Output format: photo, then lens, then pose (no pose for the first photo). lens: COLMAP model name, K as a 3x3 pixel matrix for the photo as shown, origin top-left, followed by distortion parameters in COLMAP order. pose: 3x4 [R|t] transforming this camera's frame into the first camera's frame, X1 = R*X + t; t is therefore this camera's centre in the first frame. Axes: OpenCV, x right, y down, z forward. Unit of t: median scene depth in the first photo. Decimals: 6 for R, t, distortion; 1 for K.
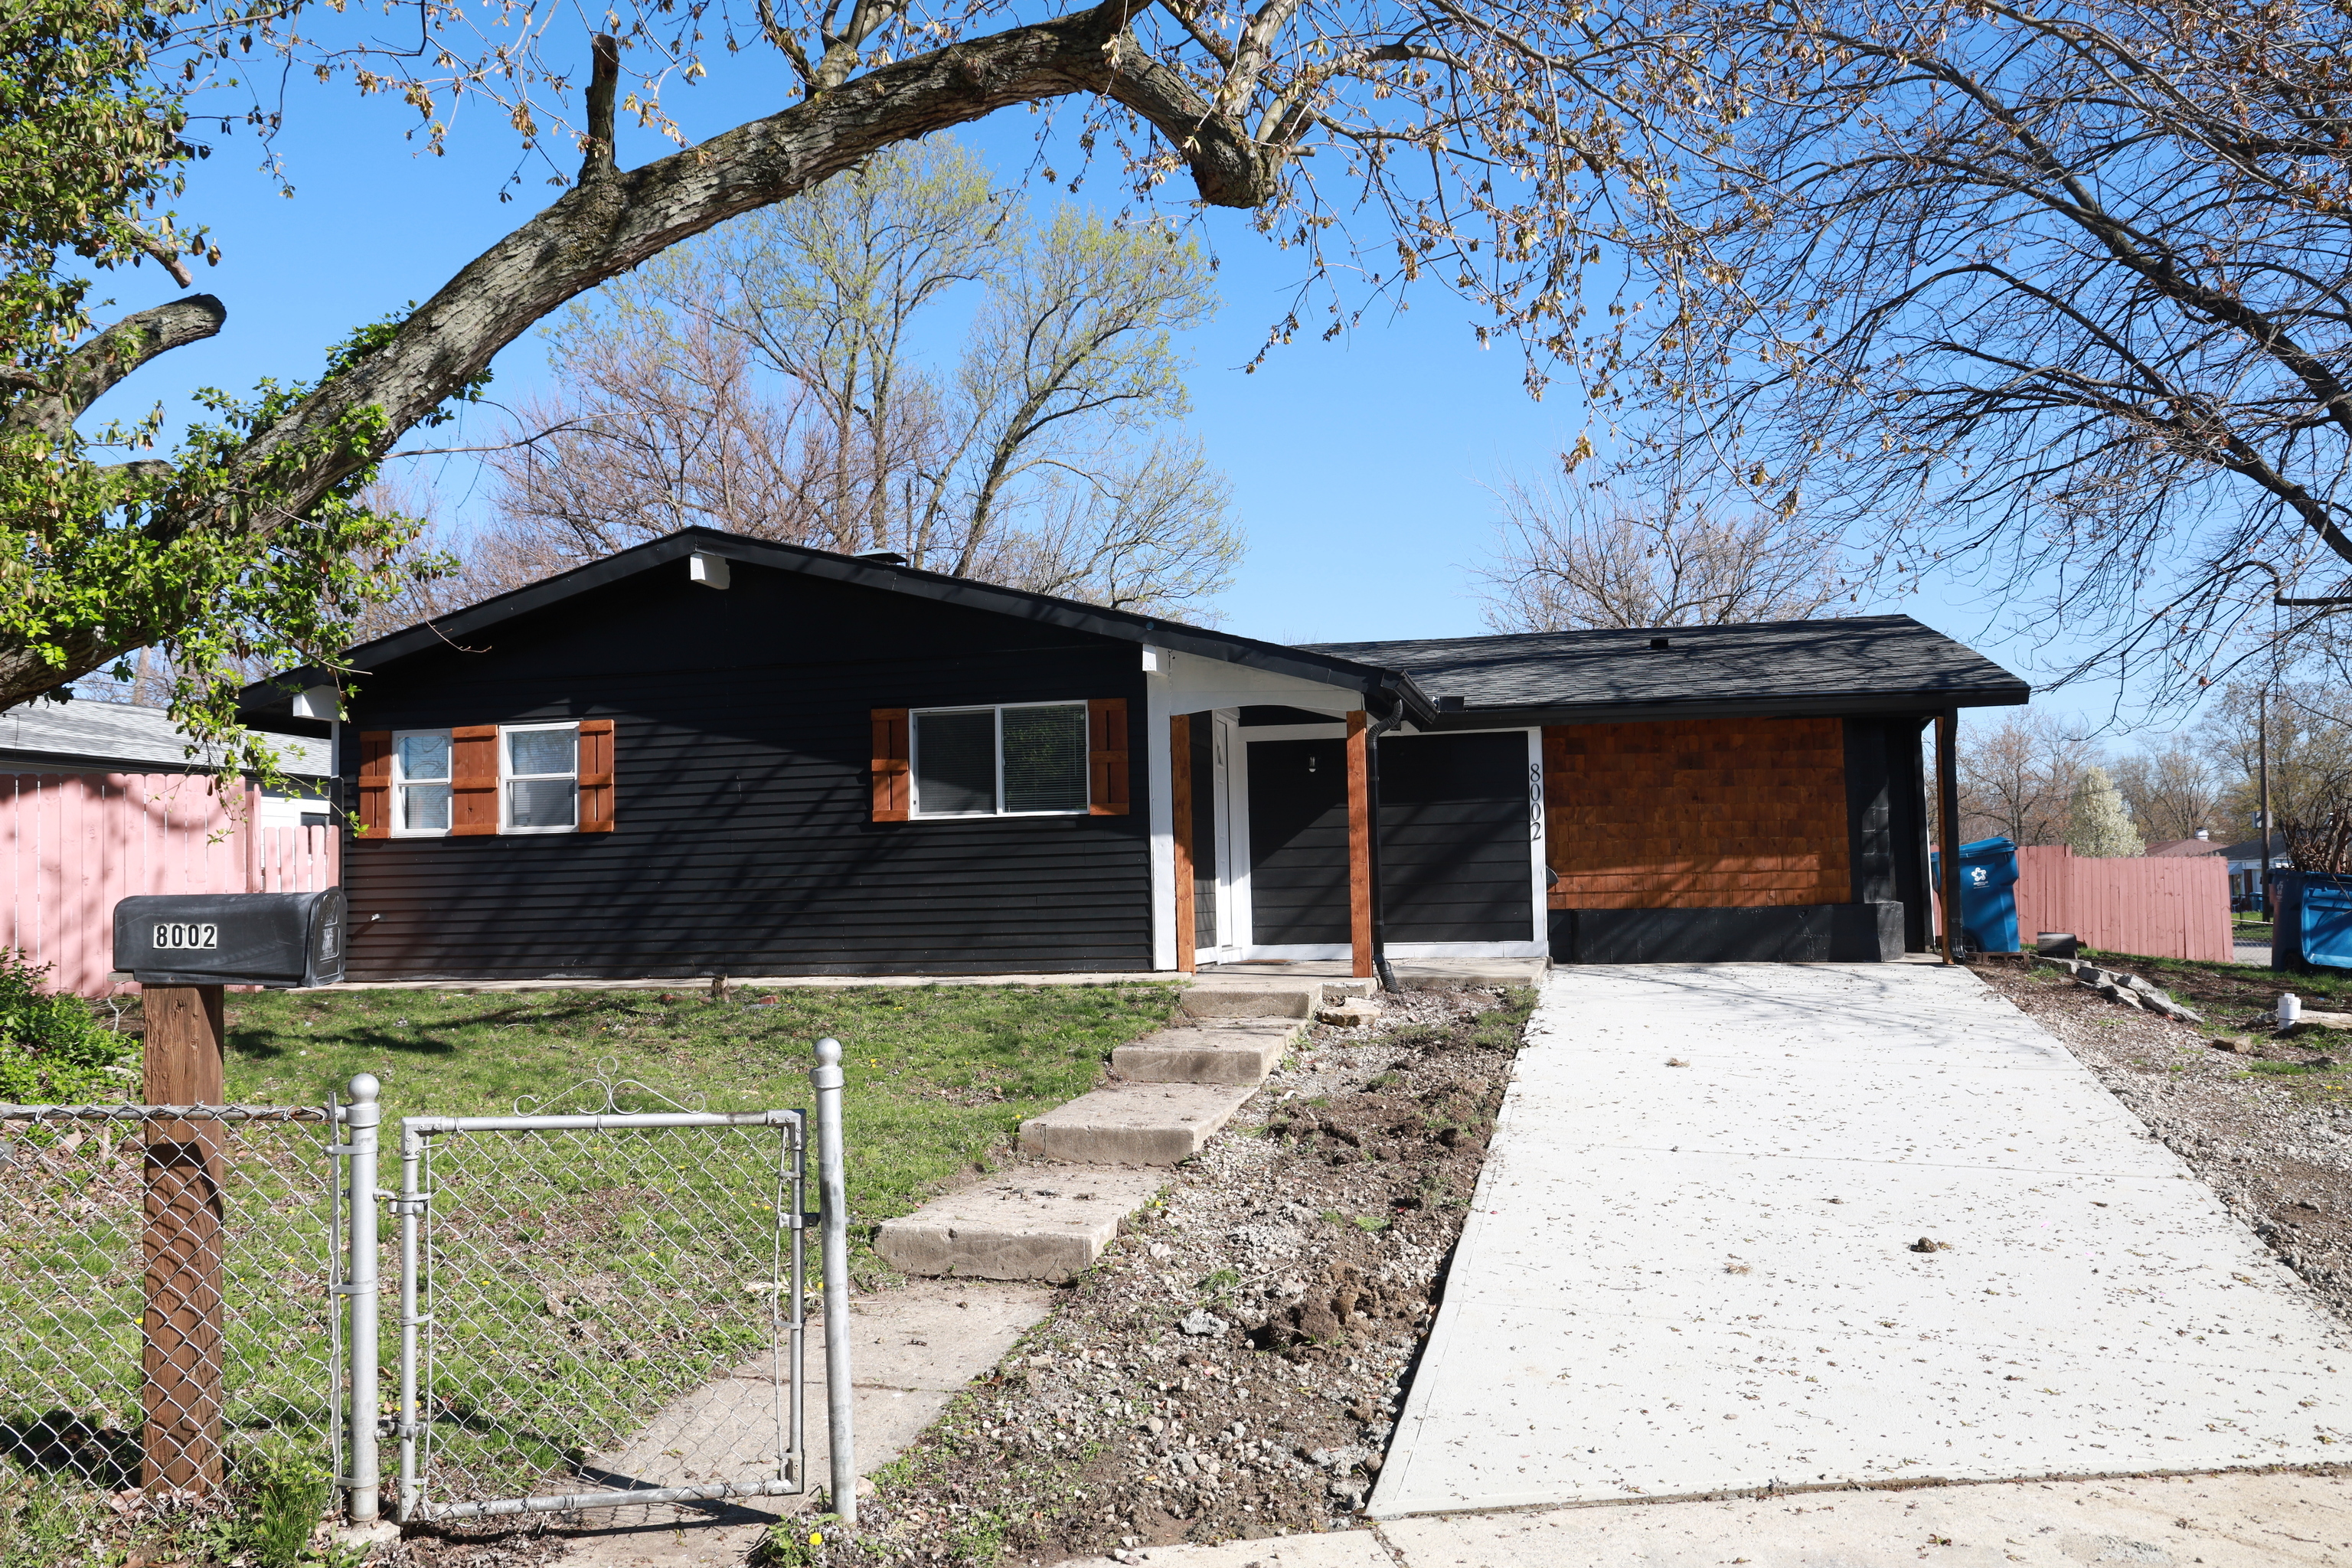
lens RADIAL K [[1811.4, 0, 1165.3], [0, 1811.4, 779.9], [0, 0, 1]] dist [-0.058307, 0.080297]
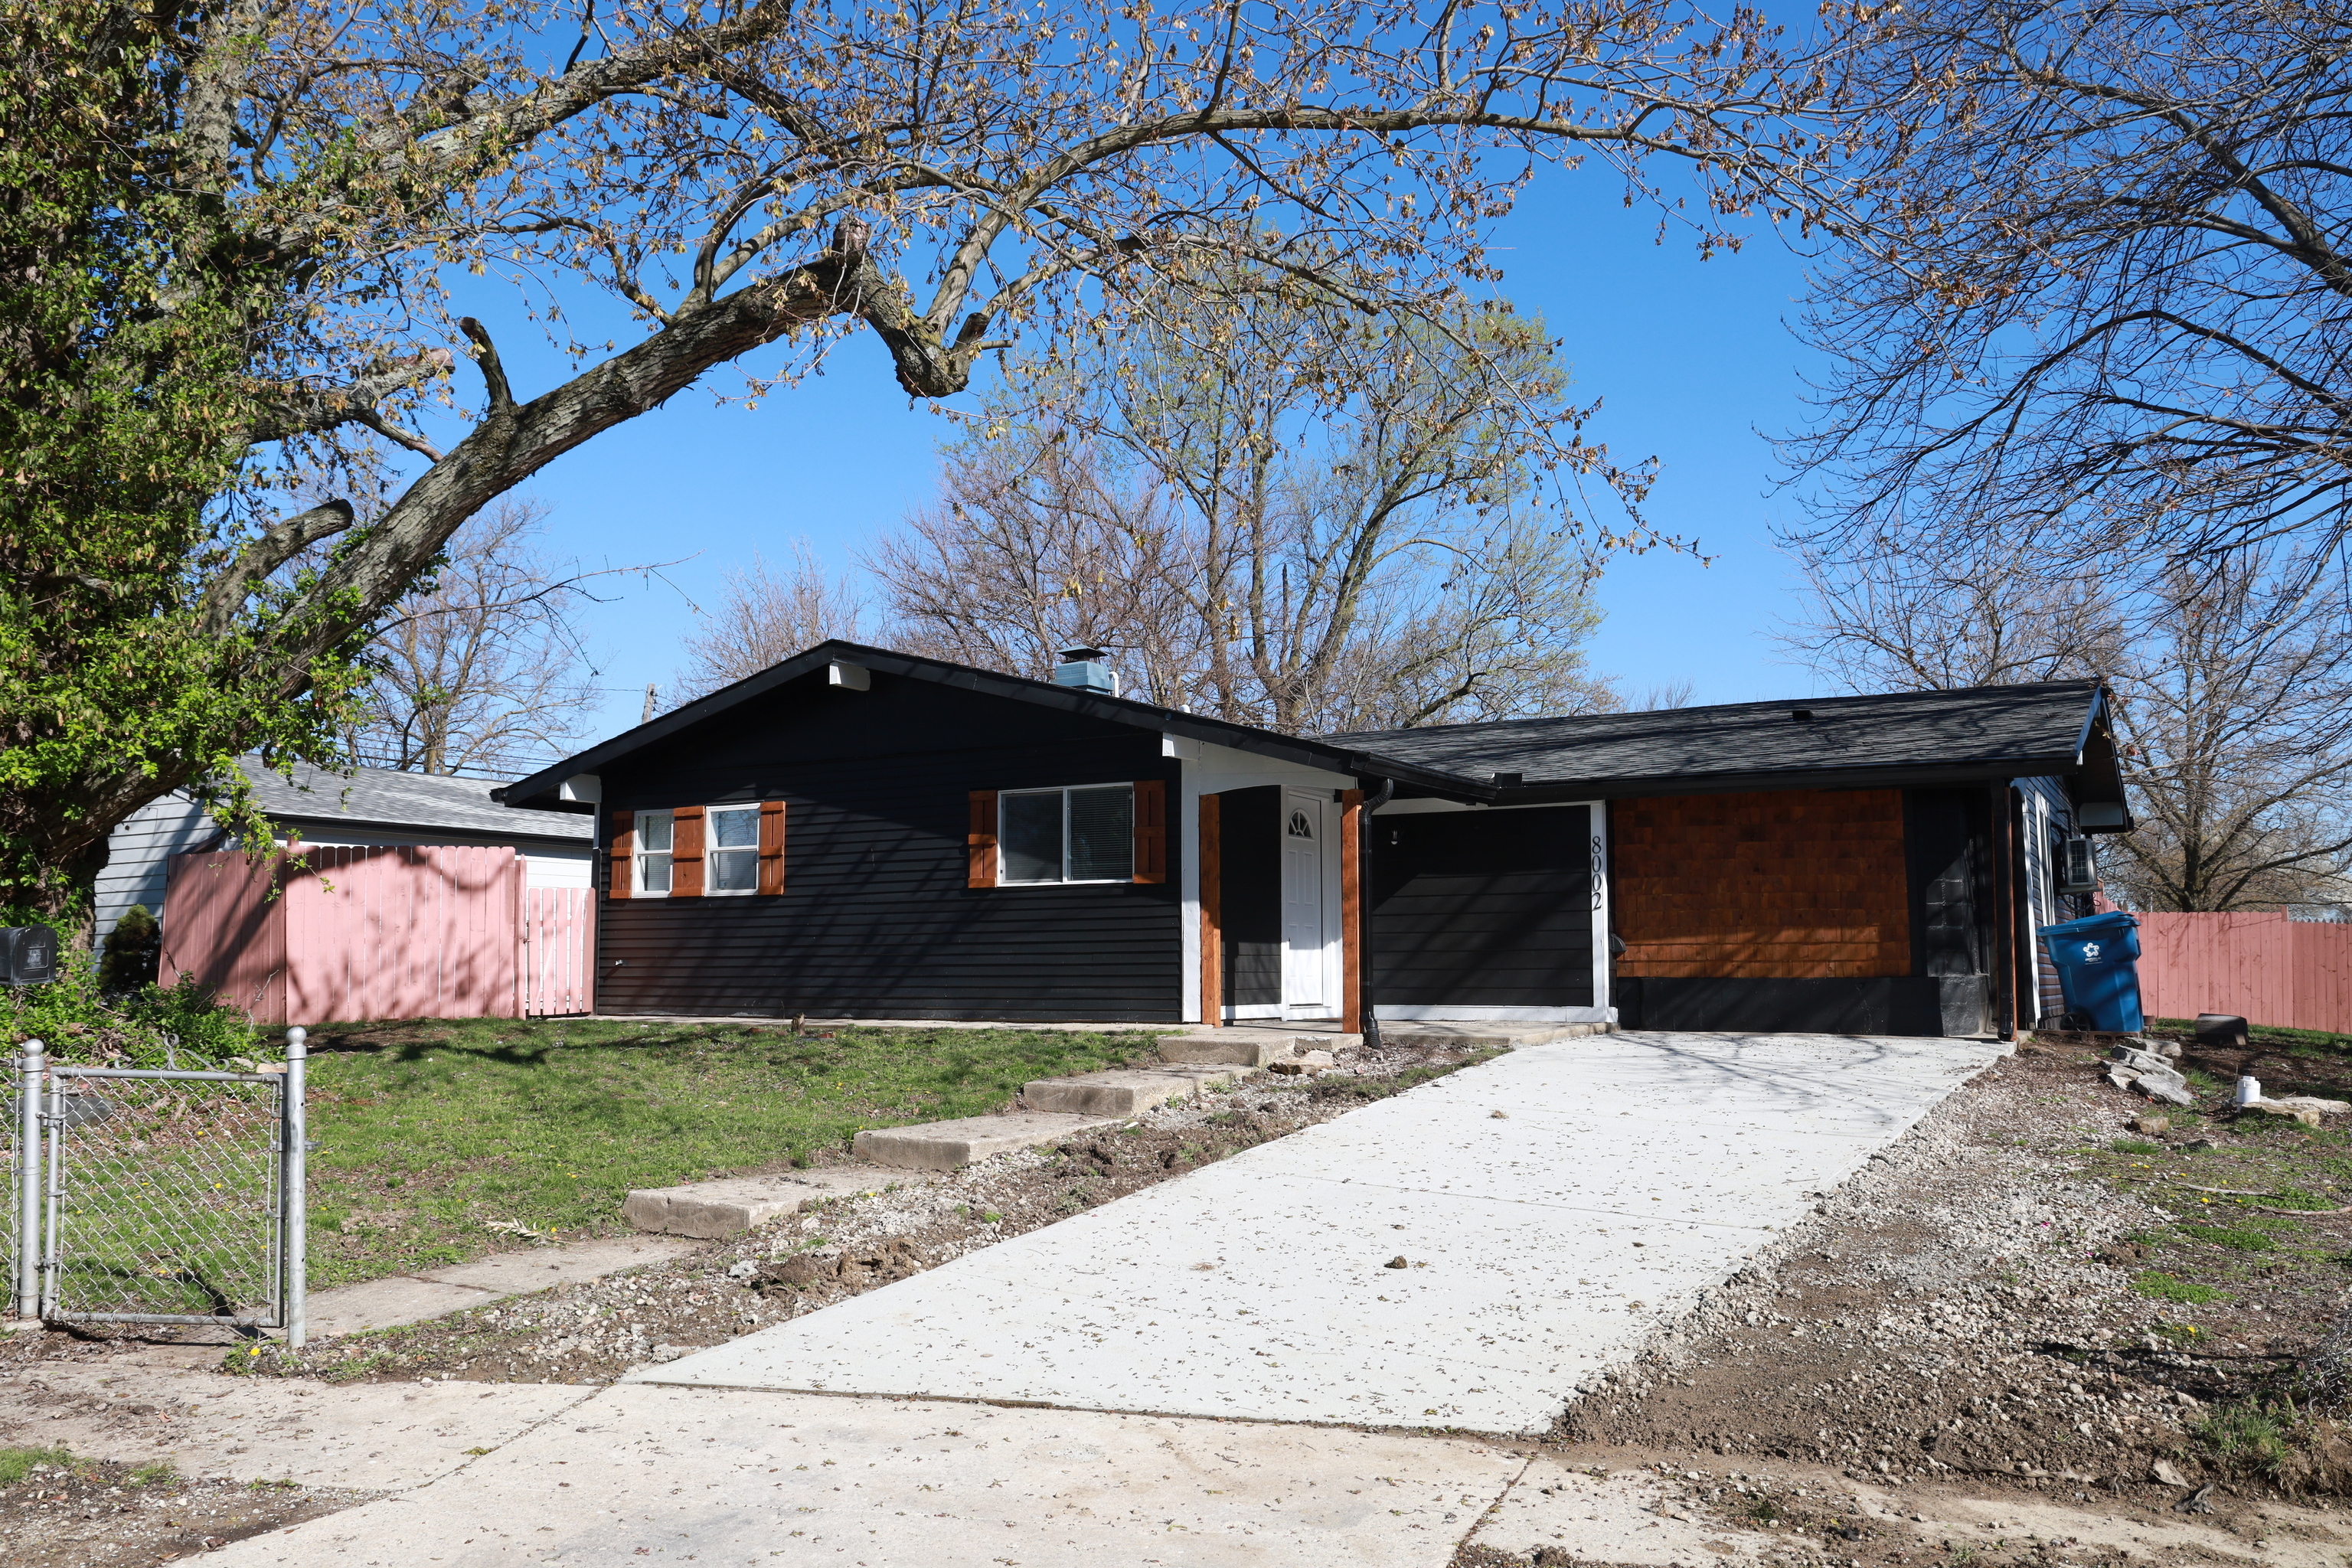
lens RADIAL K [[1811.4, 0, 1165.3], [0, 1811.4, 779.9], [0, 0, 1]] dist [-0.058307, 0.080297]
pose [[0.954576, -0.010978, -0.297764, 0.311158], [-0.000069, 0.999313, -0.037066, -0.003188], [0.297966, 0.035403, 0.953920, -0.077137]]
